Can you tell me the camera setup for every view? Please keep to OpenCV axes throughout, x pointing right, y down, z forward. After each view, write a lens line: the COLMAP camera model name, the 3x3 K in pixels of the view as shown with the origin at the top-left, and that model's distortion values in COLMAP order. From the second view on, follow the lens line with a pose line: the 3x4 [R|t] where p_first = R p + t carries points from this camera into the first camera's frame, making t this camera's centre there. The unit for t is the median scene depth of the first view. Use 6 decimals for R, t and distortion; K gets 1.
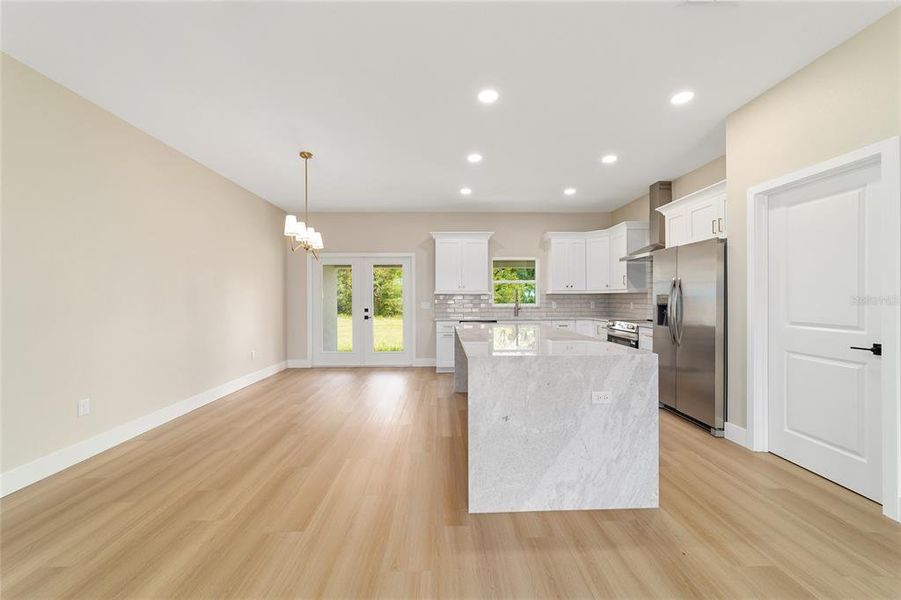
lens RADIAL K [[345.4, 0, 450.5], [0, 345.4, 299.5], [0, 0, 1]] dist [-0.012594, 0.005095]
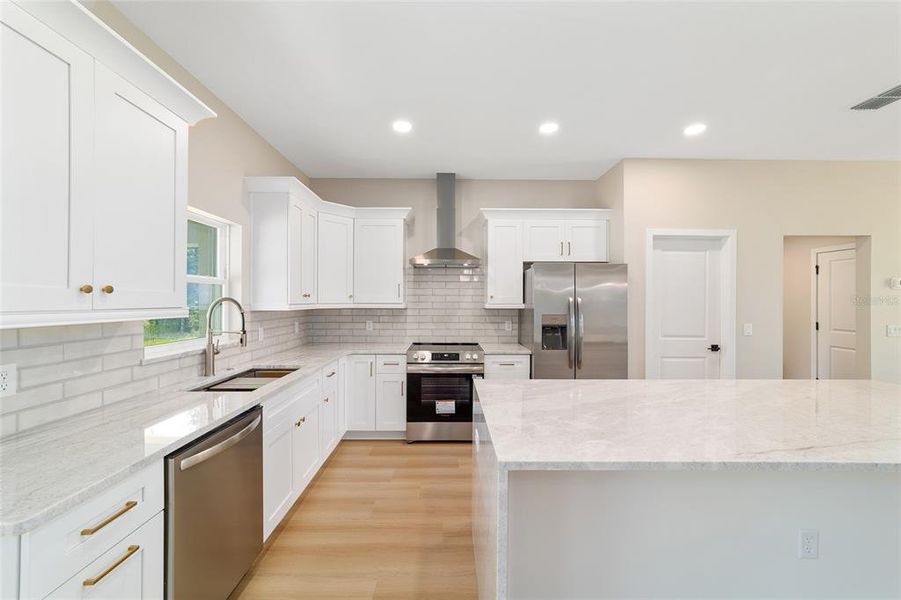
lens RADIAL K [[345.4, 0, 450.3], [0, 345.4, 299.3], [0, 0, 1]] dist [-0.012594, 0.005095]
pose [[0.017692, 0.005619, 0.999828, -0.193935], [-0.000318, 0.999984, -0.005614, -0.034118], [-0.999843, -0.000219, 0.017694, 0.888049]]
